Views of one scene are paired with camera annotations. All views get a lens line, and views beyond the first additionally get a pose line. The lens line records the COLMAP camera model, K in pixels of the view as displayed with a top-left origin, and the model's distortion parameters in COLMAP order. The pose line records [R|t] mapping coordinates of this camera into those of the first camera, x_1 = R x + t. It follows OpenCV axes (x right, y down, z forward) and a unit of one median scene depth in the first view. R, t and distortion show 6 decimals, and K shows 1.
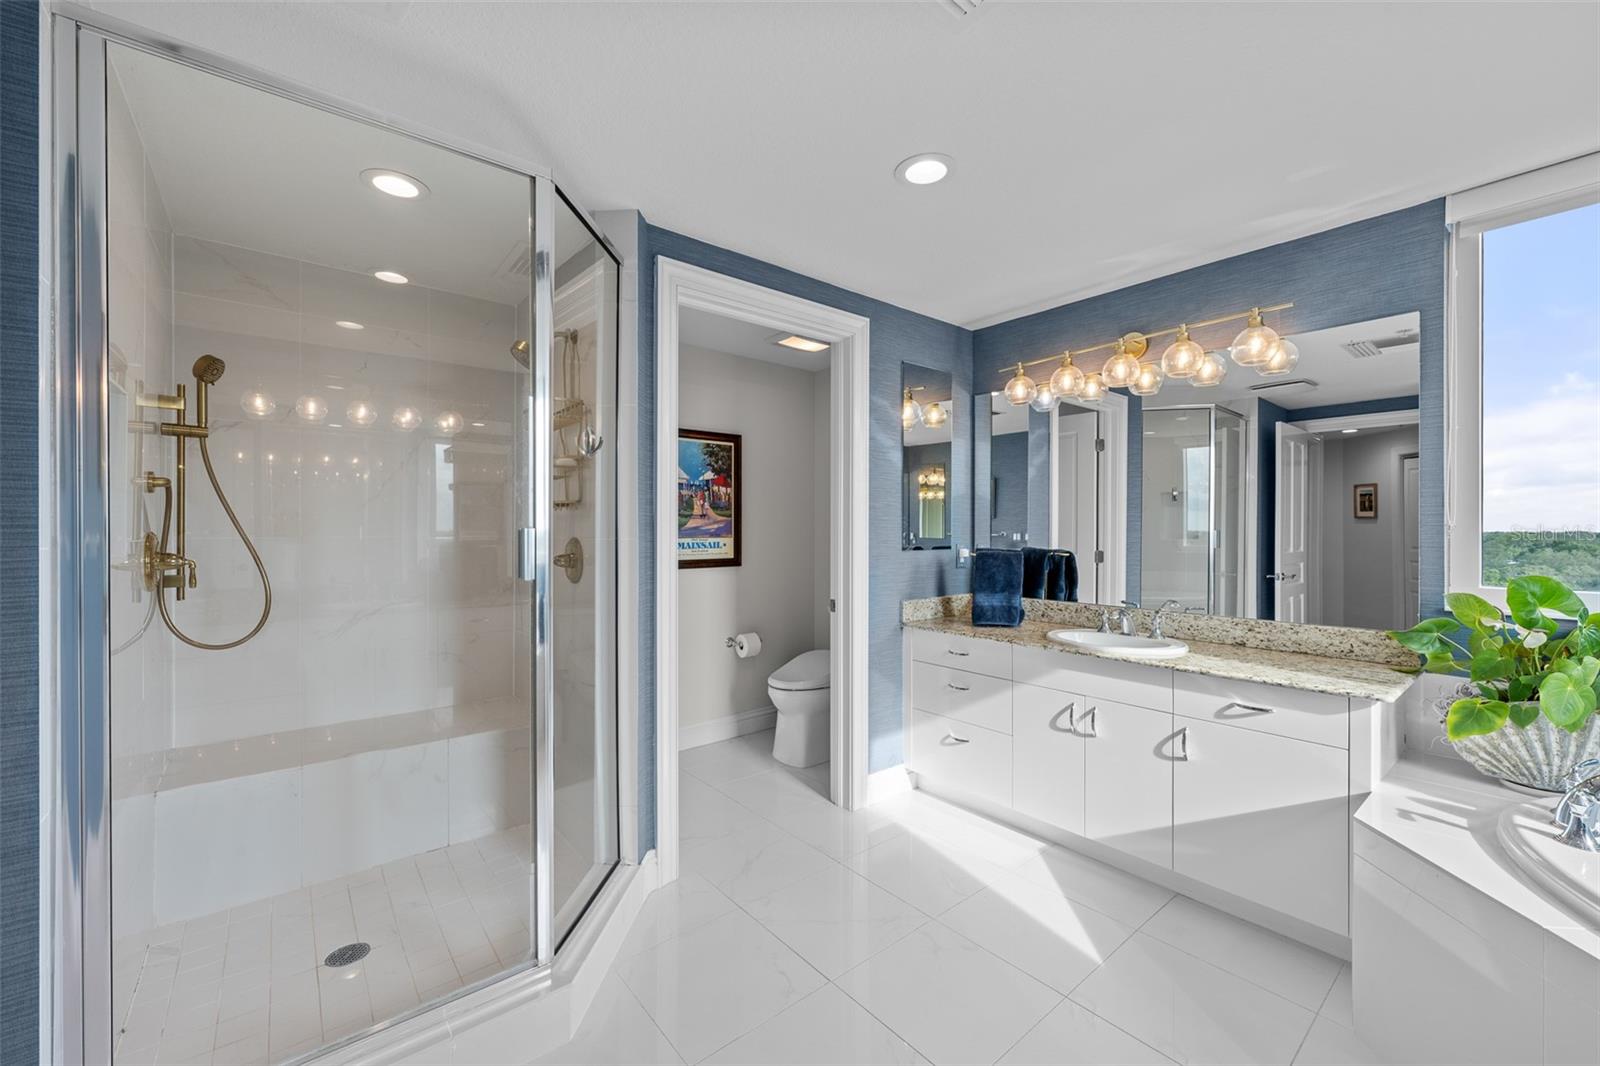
lens RADIAL K [[643.4, 0, 793.6], [0, 643.4, 525.9], [0, 0, 1]] dist [0.008654, 0.000081]
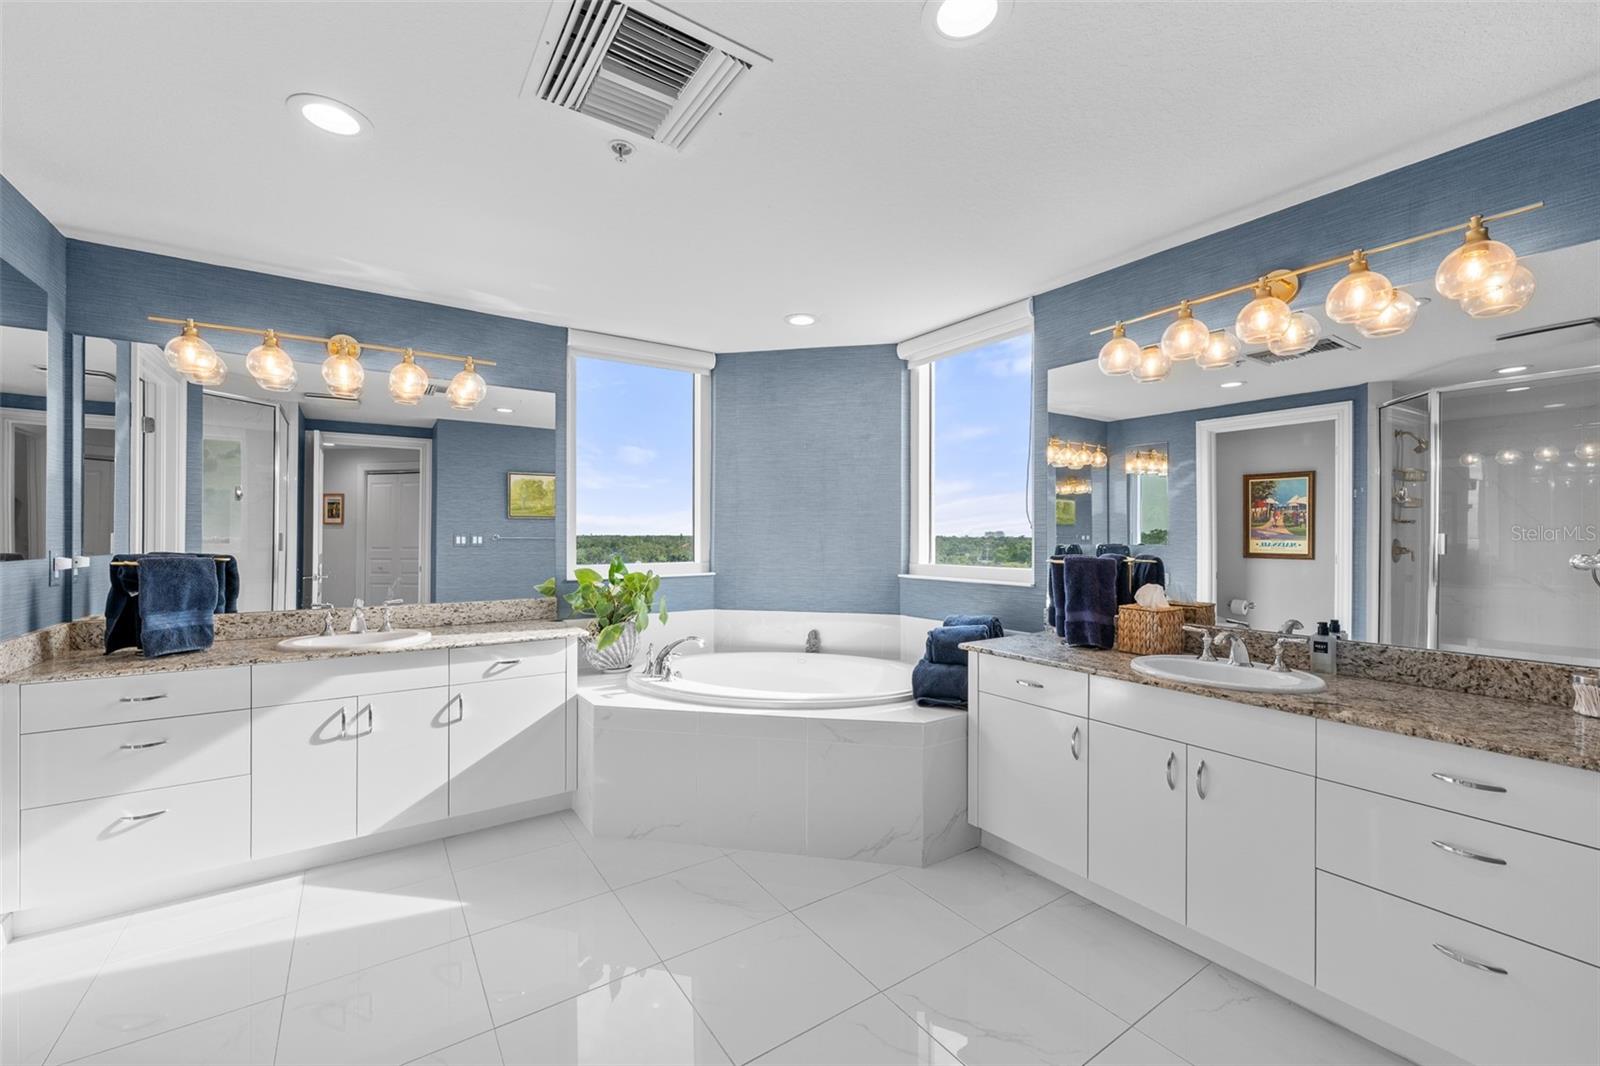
lens RADIAL K [[635.8, 0, 800.0], [0, 635.8, 533.0], [0, 0, 1]] dist [-0.001722, 0.000038]
pose [[0.083689, 0.005329, 0.996478, -0.508077], [-0.006306, 0.999969, -0.004818, 0.013175], [-0.996472, -0.005881, 0.083720, 0.259997]]
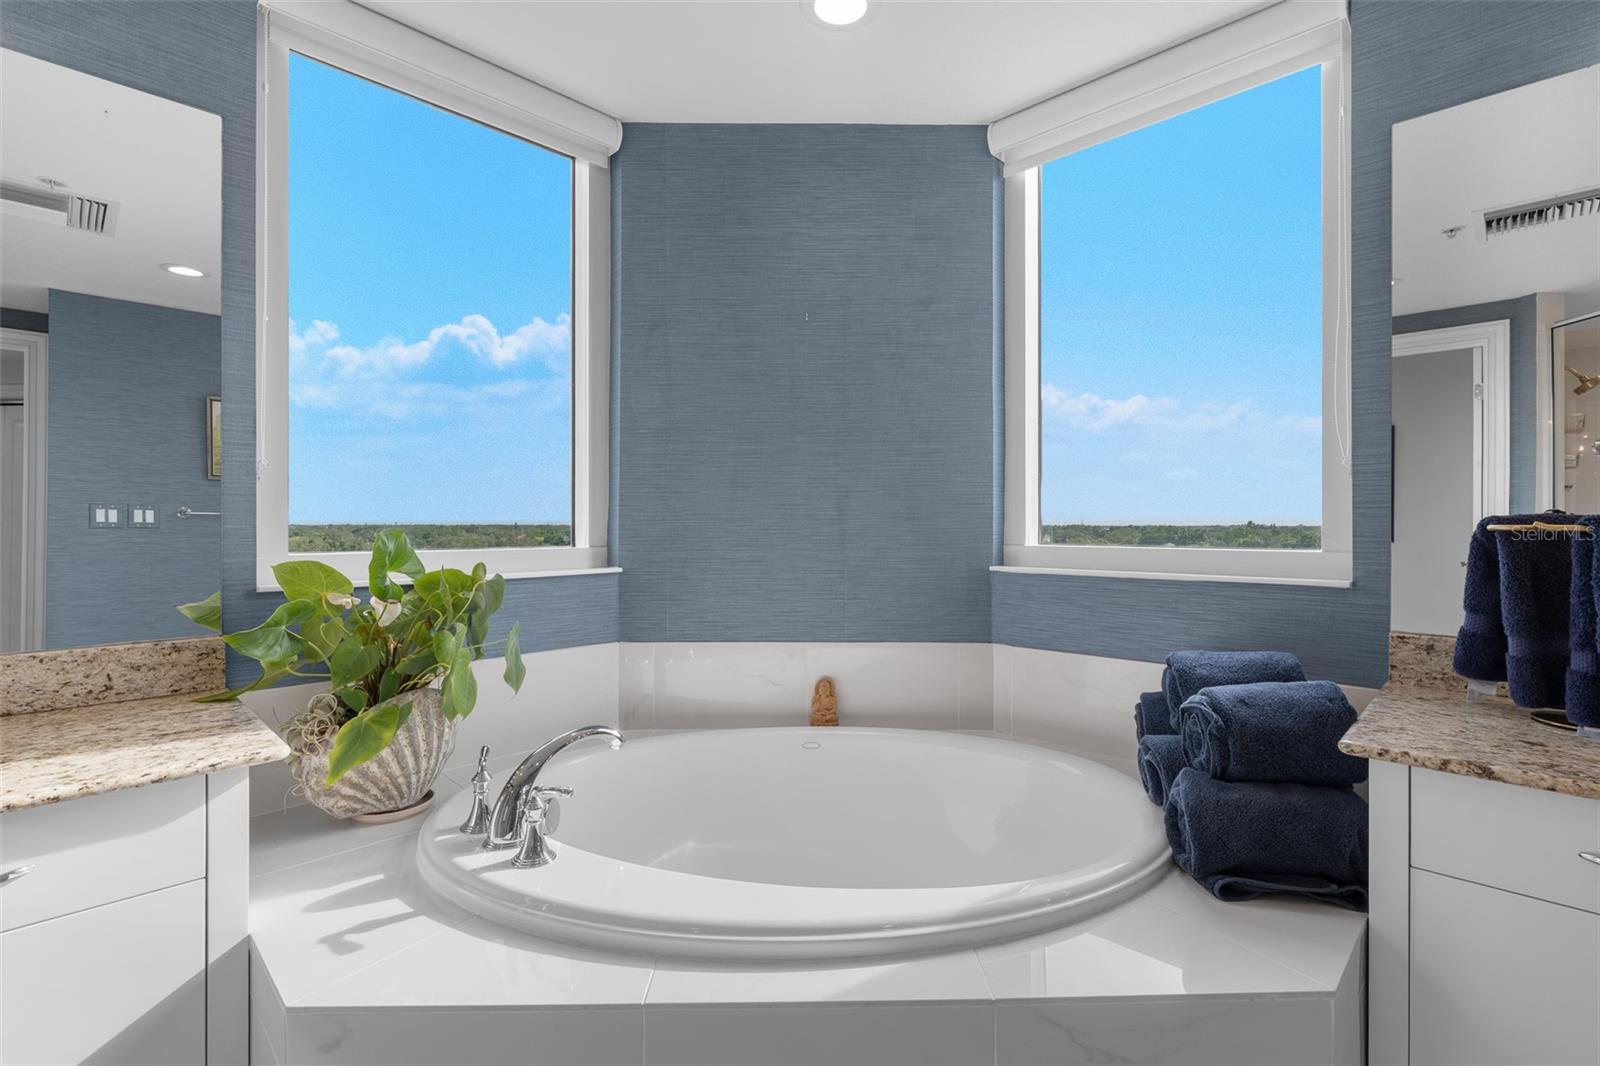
lens RADIAL K [[728.1, 0, 812.2], [0, 728.1, 523.3], [0, 0, 1]] dist [0.001738, 0.000140]
pose [[-0.118167, 0.003365, 0.992988, 0.192024], [-0.004257, 0.999983, -0.003895, 0.057178], [-0.992985, -0.004688, -0.118151, 0.493393]]
